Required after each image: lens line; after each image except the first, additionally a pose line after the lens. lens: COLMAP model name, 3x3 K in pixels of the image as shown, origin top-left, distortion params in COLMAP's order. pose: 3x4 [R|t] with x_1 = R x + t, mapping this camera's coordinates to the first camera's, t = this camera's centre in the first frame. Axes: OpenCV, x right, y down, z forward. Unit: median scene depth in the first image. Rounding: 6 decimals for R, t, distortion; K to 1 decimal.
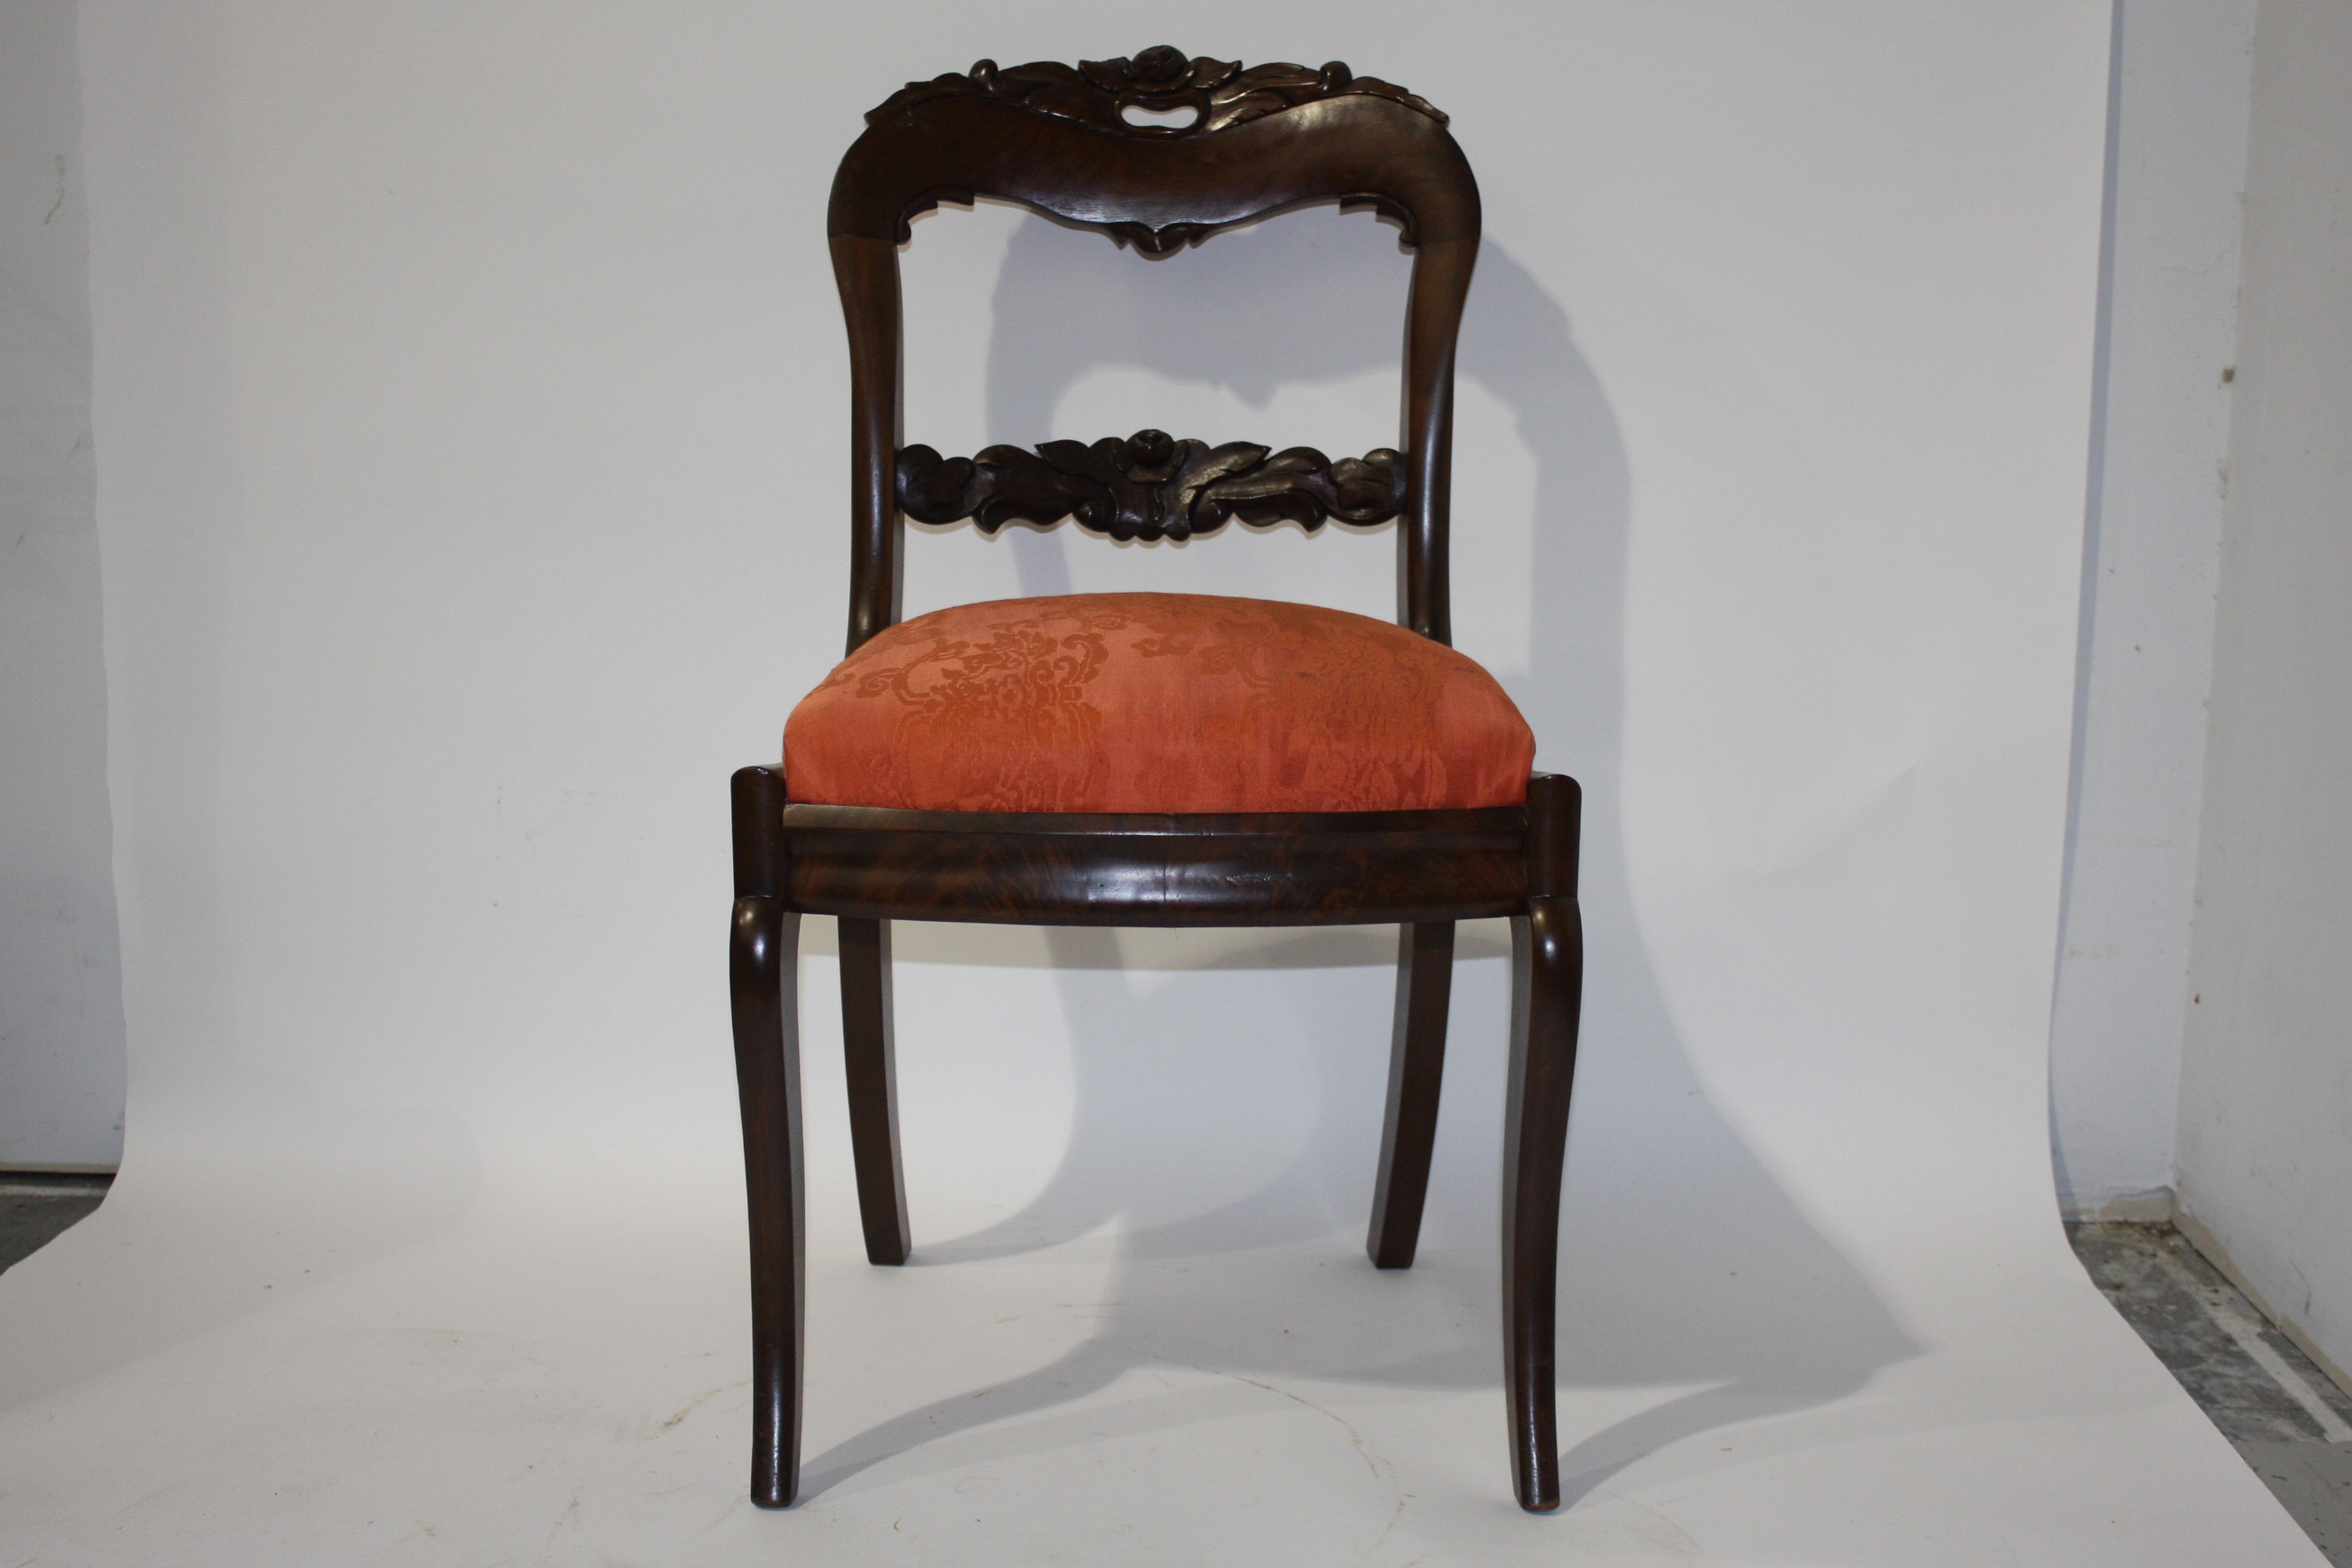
lens RADIAL K [[3085.7, 0, 1176.0], [0, 3085.7, 784.0], [0, 0, 1]] dist [-0.004088, -0.024932]
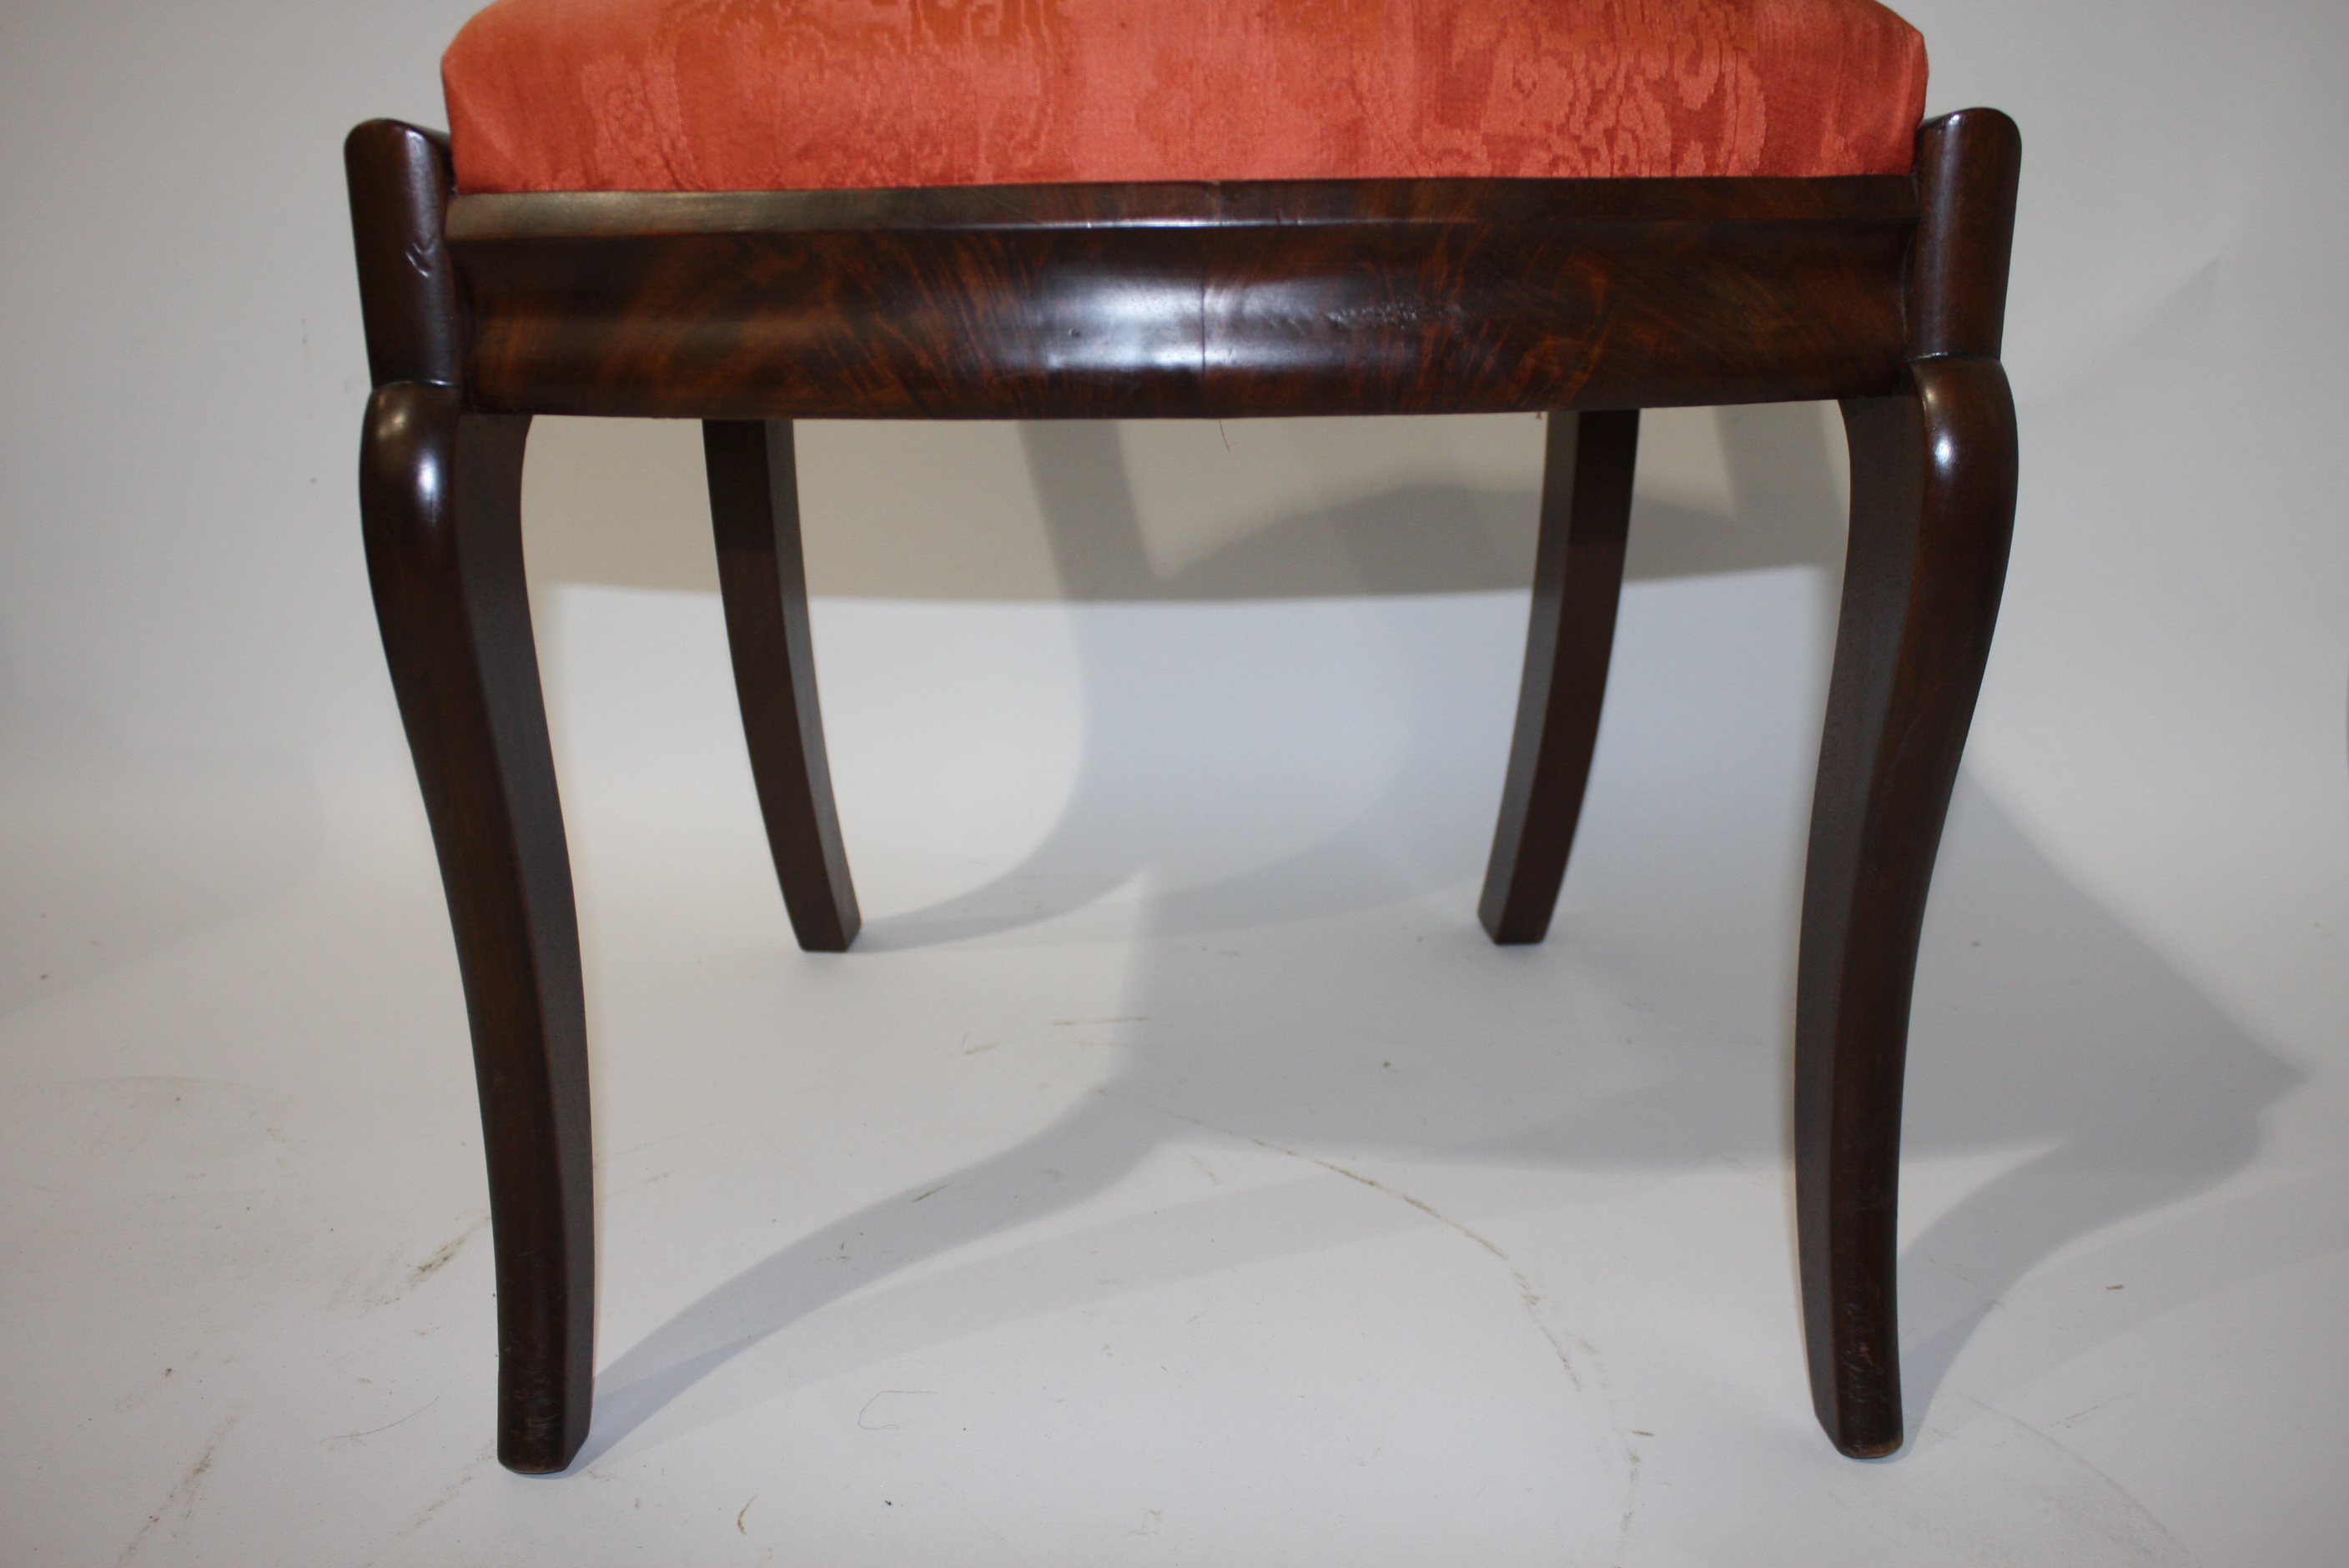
lens RADIAL K [[1499.5, 0, 1174.5], [0, 1499.5, 784.0], [0, 0, 1]] dist [-0.069978, 0.000012]
pose [[0.999756, -0.013798, -0.017224, -0.004622], [0.016829, 0.981541, 0.190510, 0.052375], [0.014277, -0.190753, 0.981534, 0.677823]]
